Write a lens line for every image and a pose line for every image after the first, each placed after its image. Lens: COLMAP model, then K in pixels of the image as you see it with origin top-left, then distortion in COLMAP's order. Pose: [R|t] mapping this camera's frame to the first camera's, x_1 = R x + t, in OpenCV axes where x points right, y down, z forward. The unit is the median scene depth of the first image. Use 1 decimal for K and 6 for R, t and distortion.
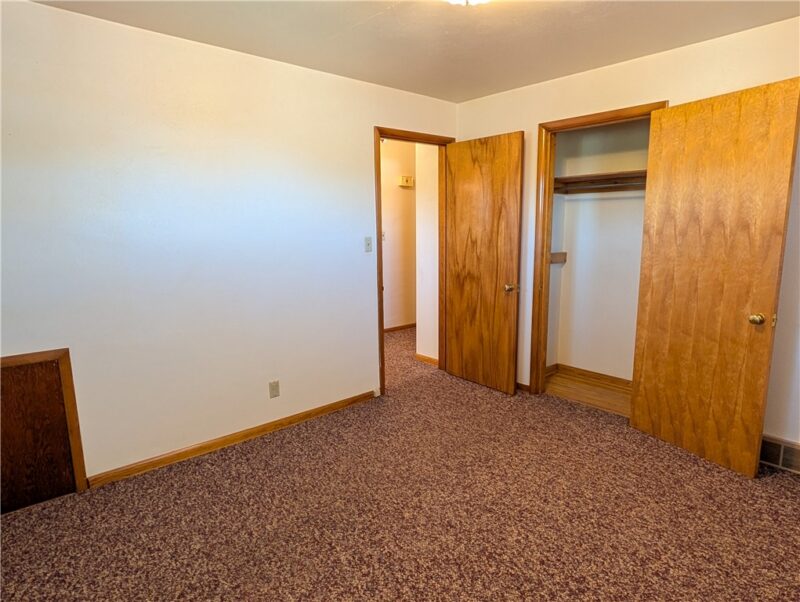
lens RADIAL K [[465.0, 0, 400.2], [0, 465.0, 301.7], [0, 0, 1]] dist [-0.004378, -0.000871]
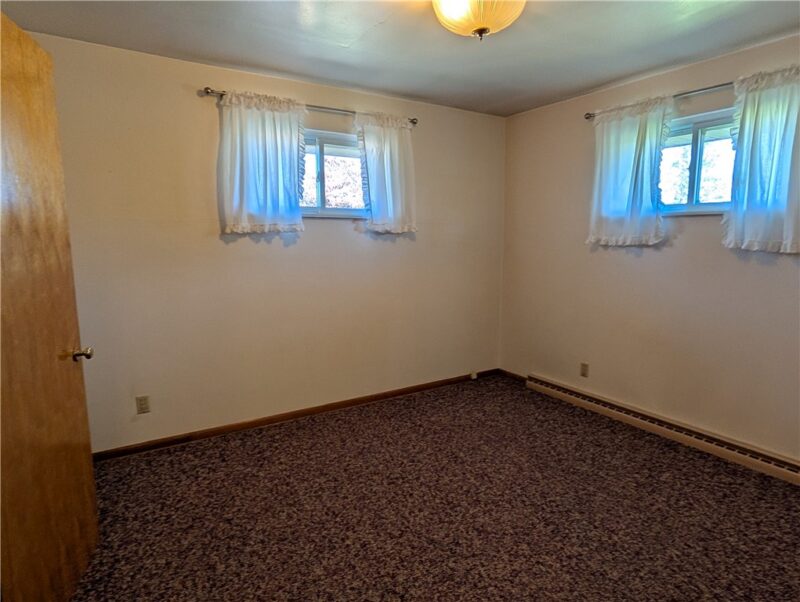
lens RADIAL K [[465.0, 0, 400.3], [0, 465.0, 301.7], [0, 0, 1]] dist [-0.004378, -0.000871]
pose [[-0.986073, -0.011896, 0.165886, 0.110596], [0.039909, 0.951369, 0.305457, -0.289799], [-0.161453, 0.307823, -0.937645, 1.756843]]
